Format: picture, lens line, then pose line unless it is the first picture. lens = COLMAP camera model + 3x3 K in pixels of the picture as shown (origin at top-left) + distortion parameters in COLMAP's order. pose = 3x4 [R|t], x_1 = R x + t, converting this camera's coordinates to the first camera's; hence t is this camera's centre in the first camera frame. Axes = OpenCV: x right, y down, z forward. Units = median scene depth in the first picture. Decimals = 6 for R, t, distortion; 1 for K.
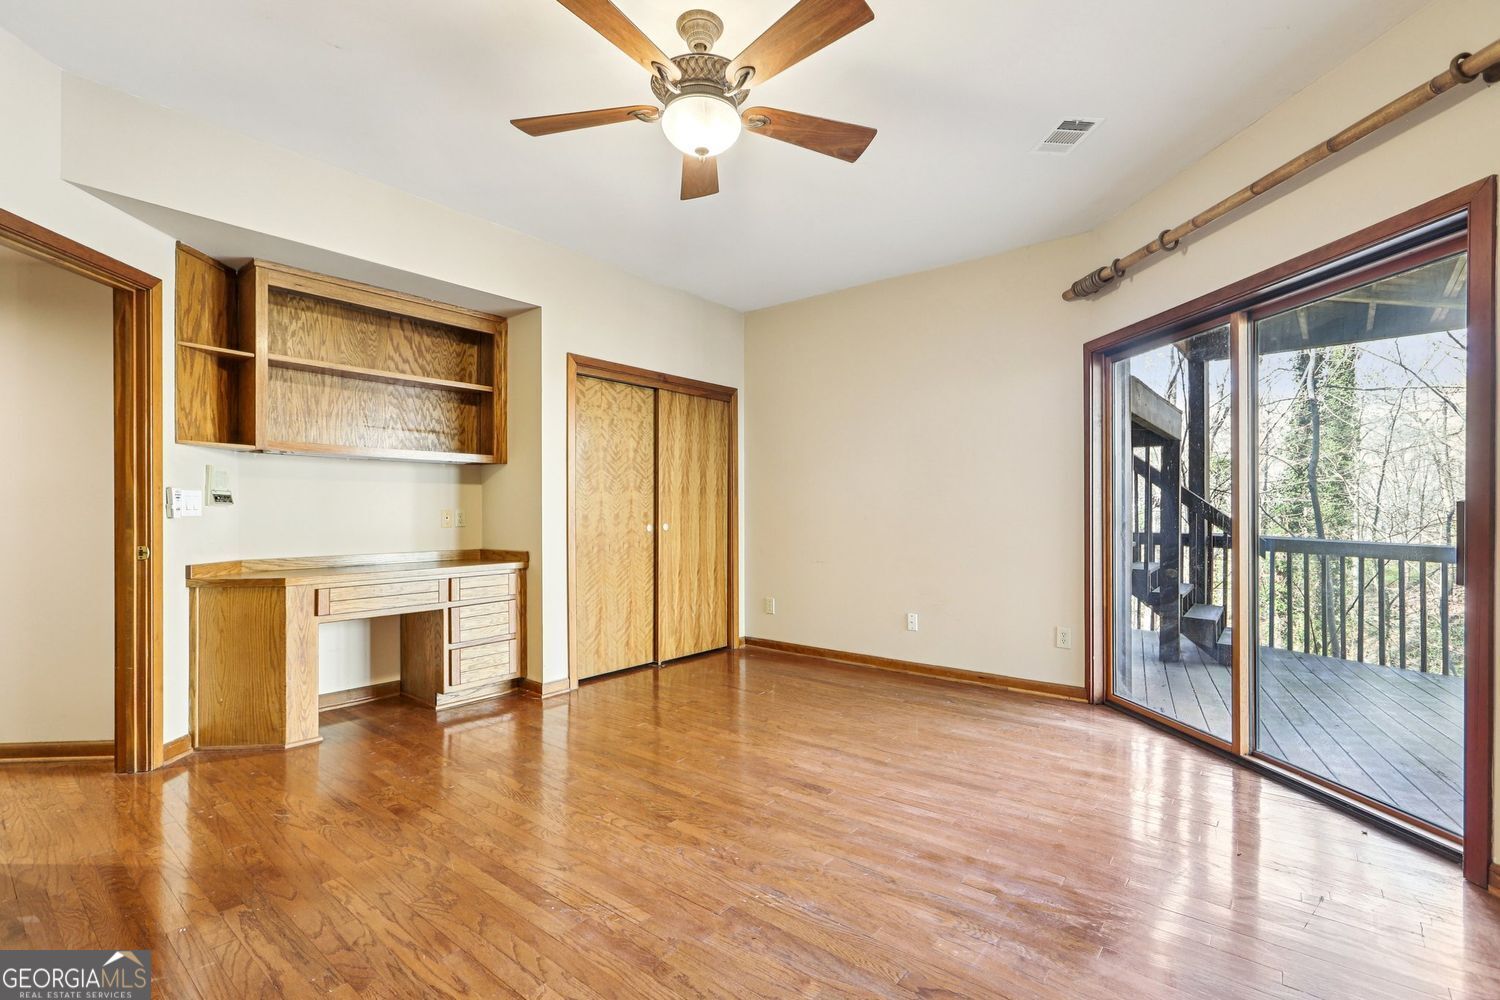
lens RADIAL K [[667.1, 0, 747.1], [0, 667.1, 510.9], [0, 0, 1]] dist [-0.003658, 0.000441]
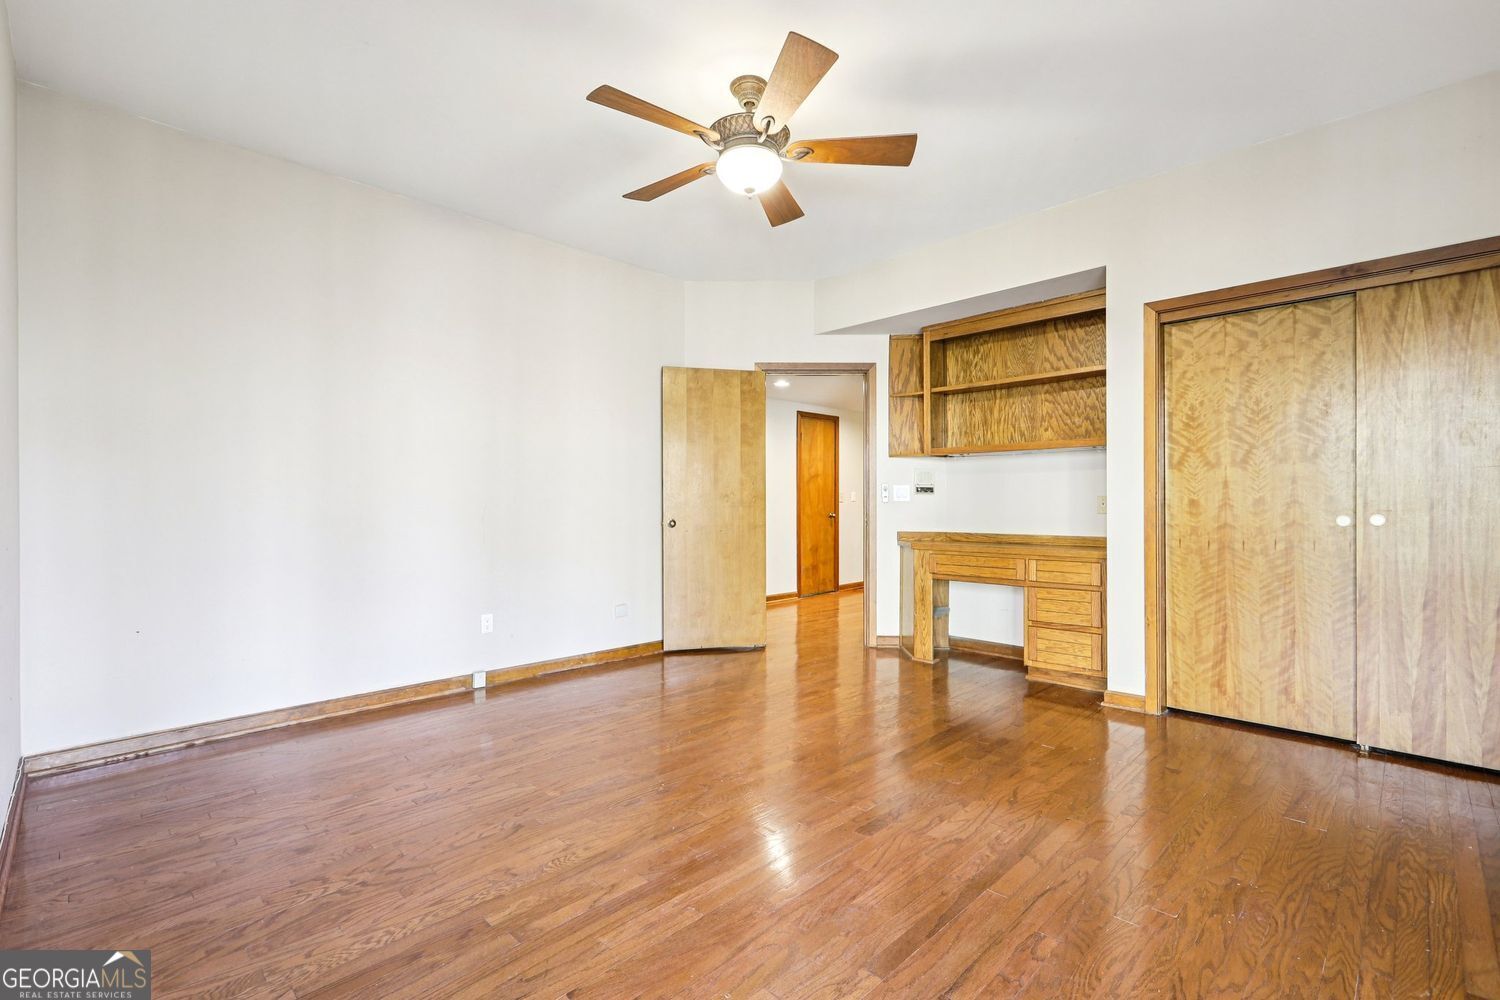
lens RADIAL K [[667.1, 0, 747.2], [0, 667.1, 499.6], [0, 0, 1]] dist [-0.003658, 0.000441]
pose [[-0.097966, -0.005385, -0.995175, 0.648203], [0.003795, 0.999976, -0.005785, 0.008983], [0.995182, -0.004344, -0.097944, 0.632618]]
